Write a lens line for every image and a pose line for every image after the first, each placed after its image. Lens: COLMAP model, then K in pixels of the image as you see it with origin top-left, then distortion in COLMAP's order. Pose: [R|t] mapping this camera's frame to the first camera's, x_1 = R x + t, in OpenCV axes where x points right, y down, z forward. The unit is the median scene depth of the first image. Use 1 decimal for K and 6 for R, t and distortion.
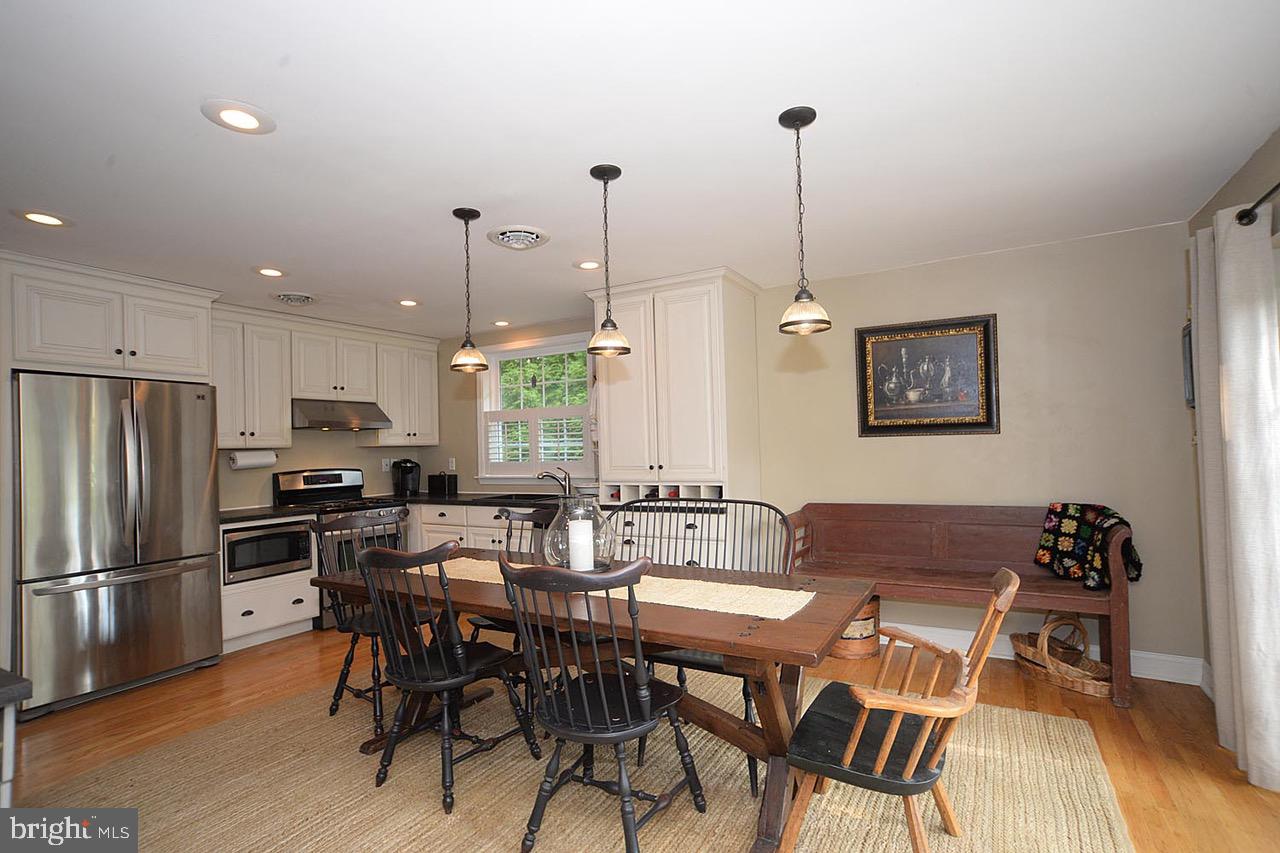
lens RADIAL K [[627.6, 0, 641.9], [0, 627.6, 436.9], [0, 0, 1]] dist [-0.044310, 0.046955]
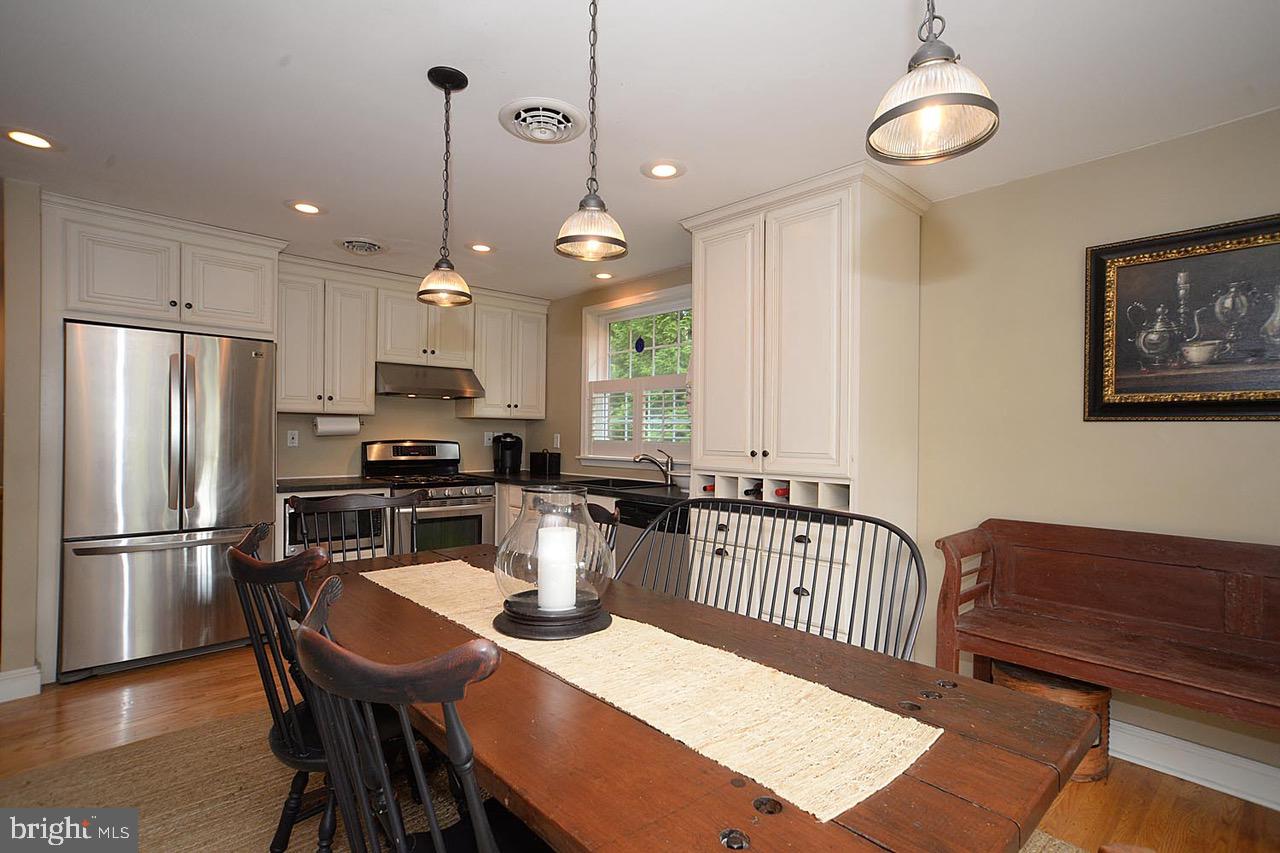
lens RADIAL K [[627.6, 0, 641.9], [0, 627.6, 436.9], [0, 0, 1]] dist [-0.044310, 0.046955]
pose [[0.955784, 0.039525, -0.291402, 0.100735], [-0.032825, 0.999073, 0.027848, 0.012833], [0.292233, -0.017052, 0.956195, 0.260490]]
